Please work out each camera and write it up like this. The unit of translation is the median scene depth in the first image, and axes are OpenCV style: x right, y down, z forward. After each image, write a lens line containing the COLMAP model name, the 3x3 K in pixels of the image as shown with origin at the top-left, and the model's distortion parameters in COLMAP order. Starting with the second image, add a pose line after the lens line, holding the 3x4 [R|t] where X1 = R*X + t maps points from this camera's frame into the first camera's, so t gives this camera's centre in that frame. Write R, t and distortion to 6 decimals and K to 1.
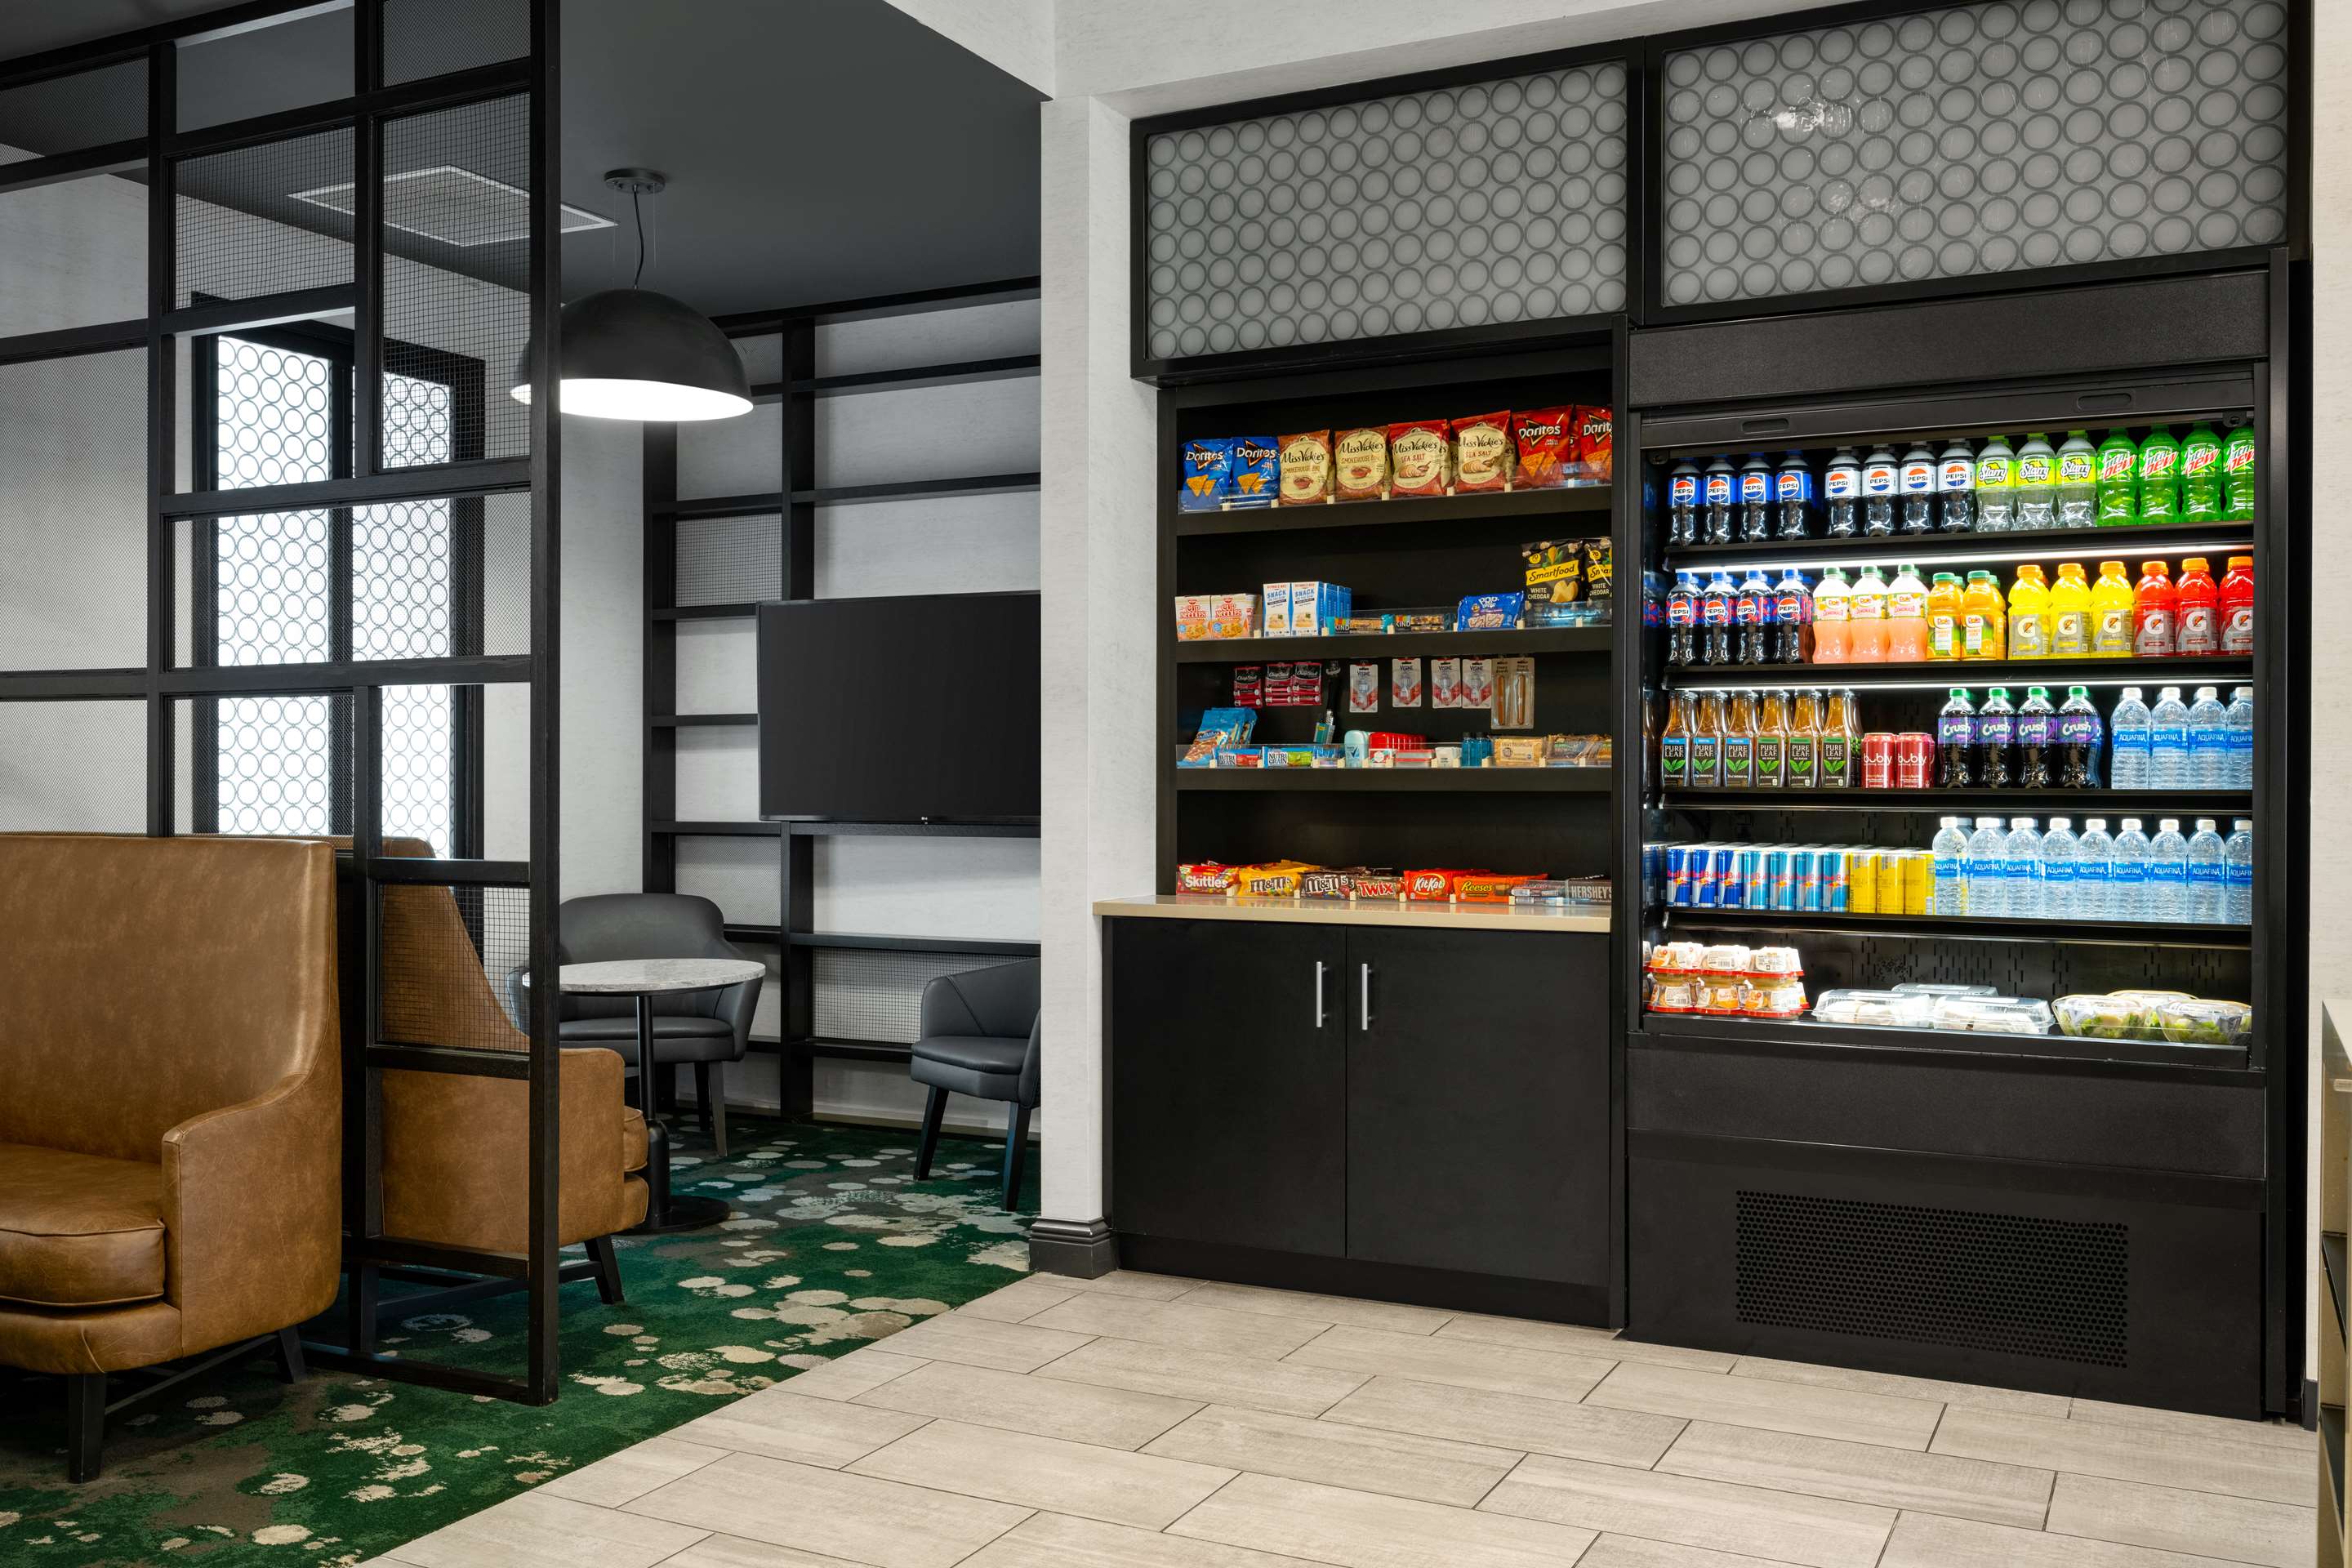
lens RADIAL K [[2080.5, 0, 1170.7], [0, 2080.5, 786.4], [0, 0, 1]] dist [0.000596, 0.002637]
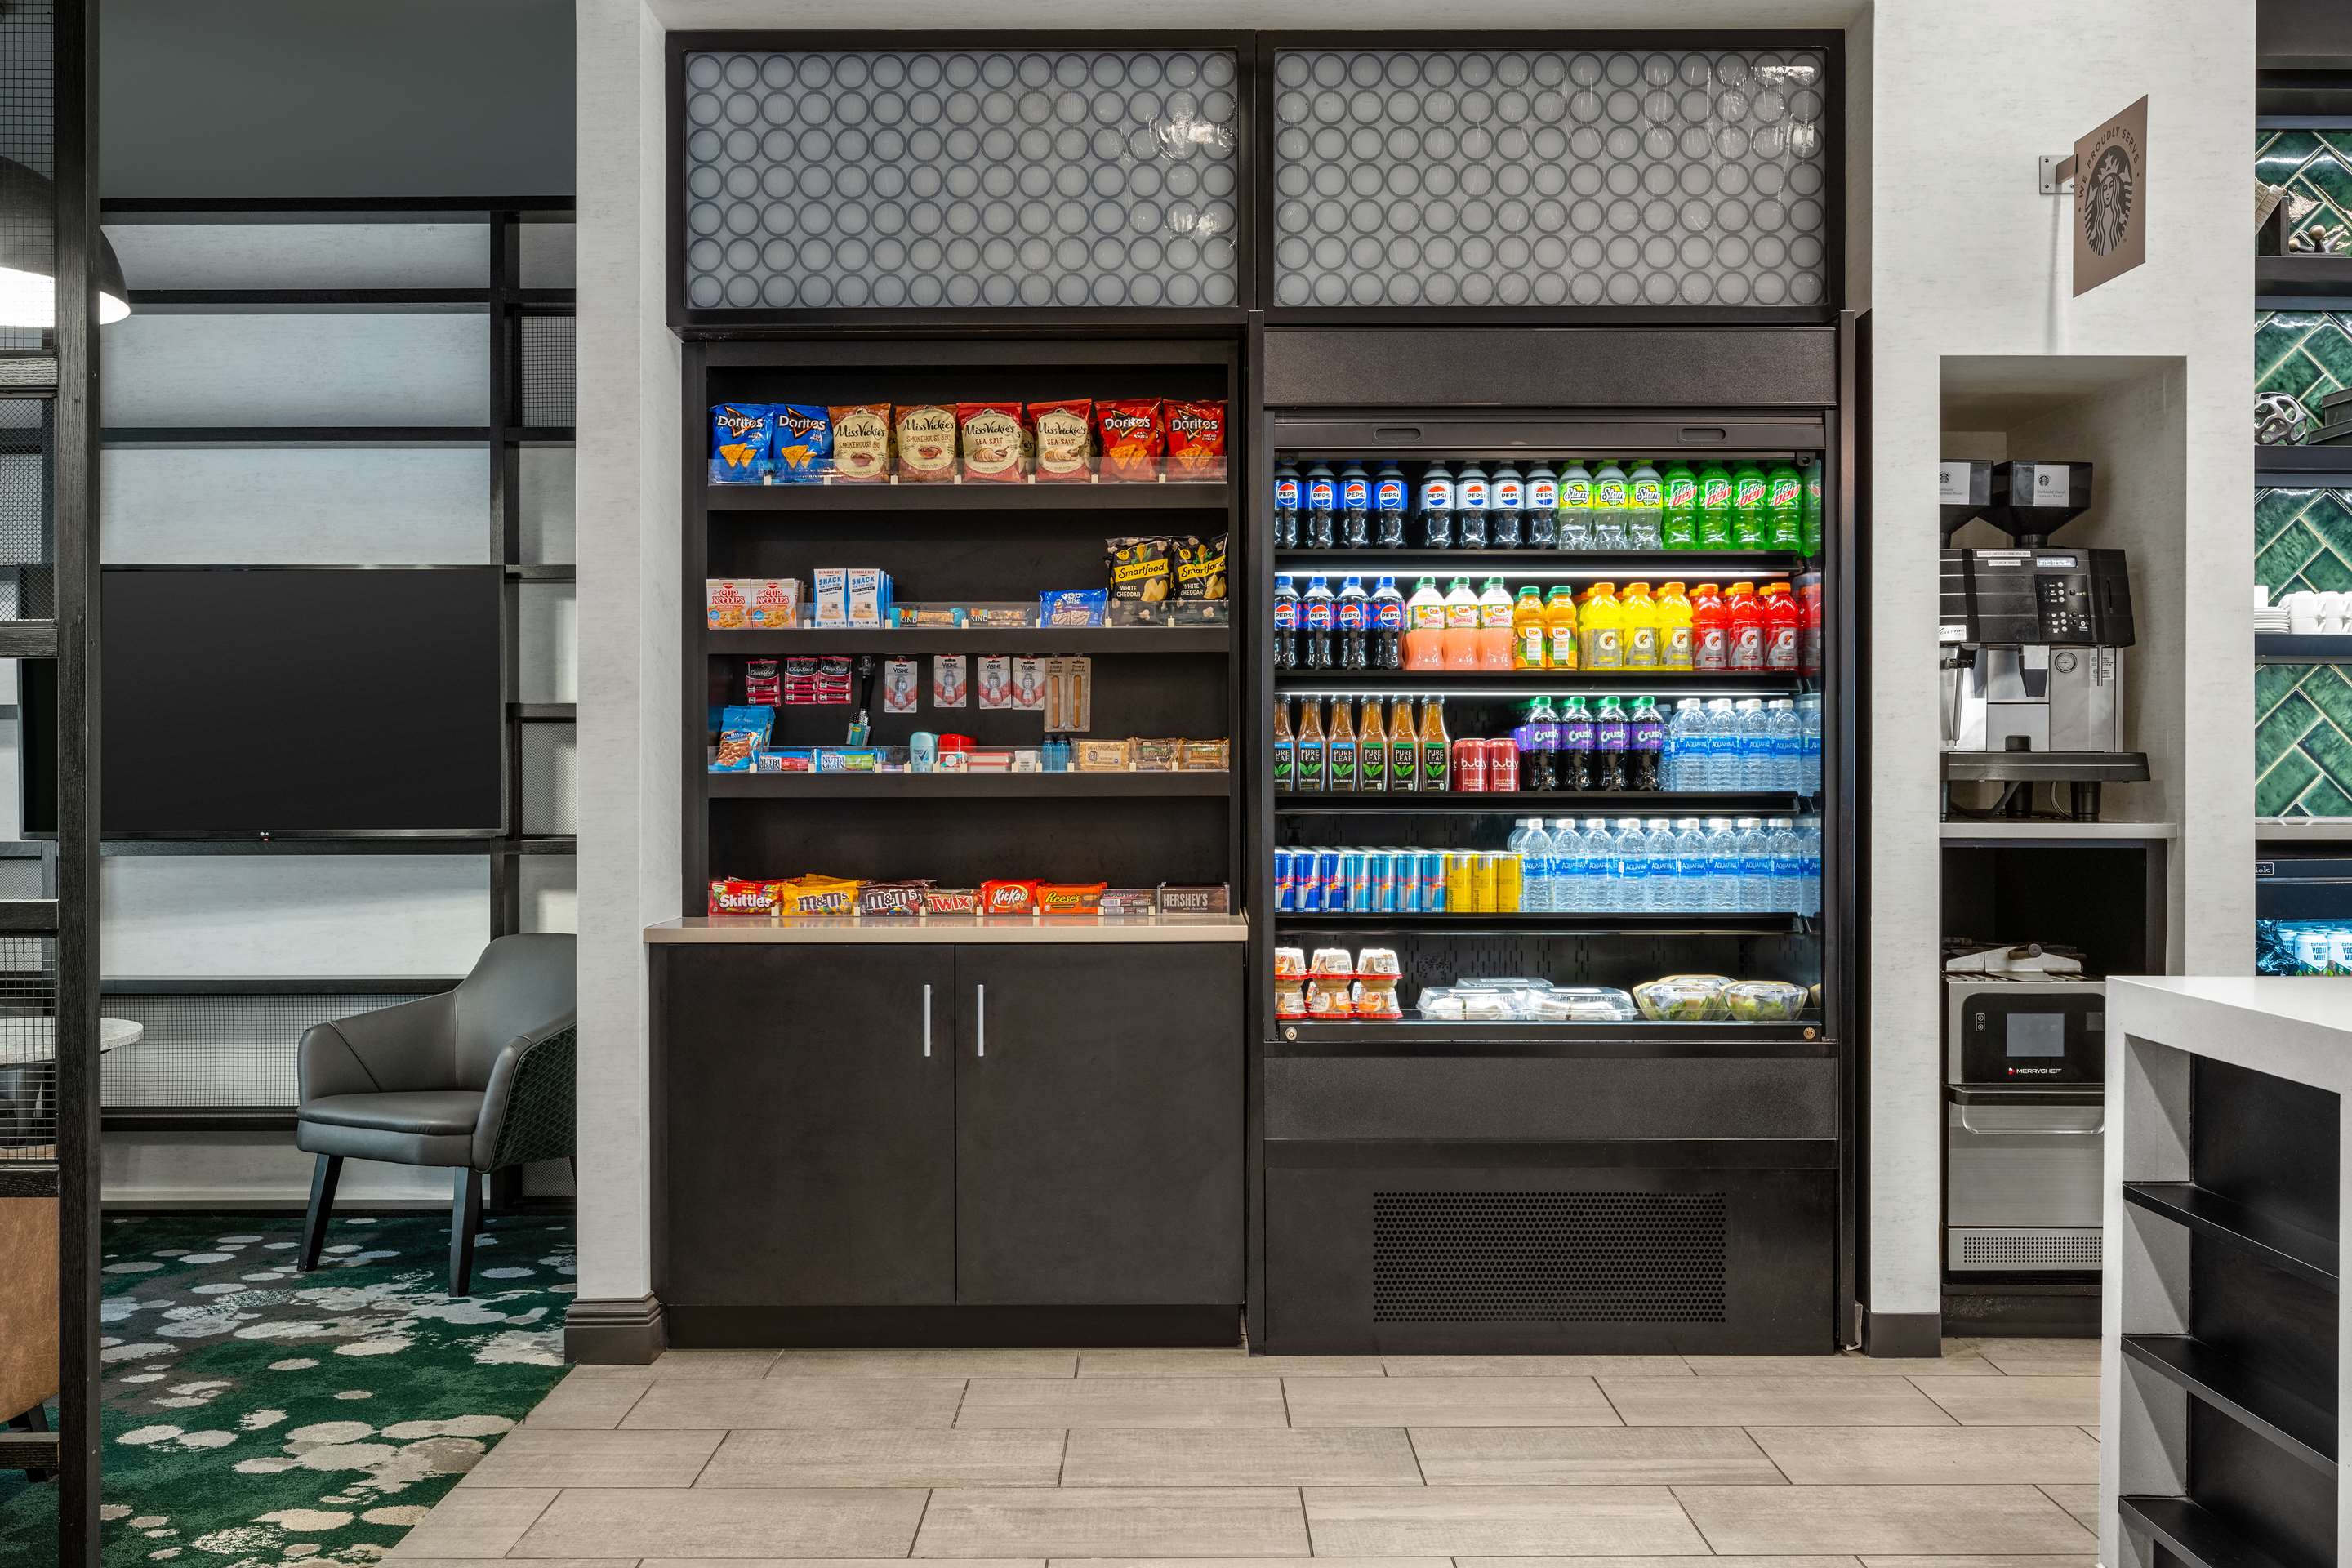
lens RADIAL K [[2080.5, 0, 1170.7], [0, 2080.5, 786.4], [0, 0, 1]] dist [0.000596, 0.002637]
pose [[0.888413, -0.004093, 0.459026, -0.260316], [0.004772, 0.999989, -0.000320, -0.002132], [-0.459020, 0.002475, 0.888423, 0.142656]]
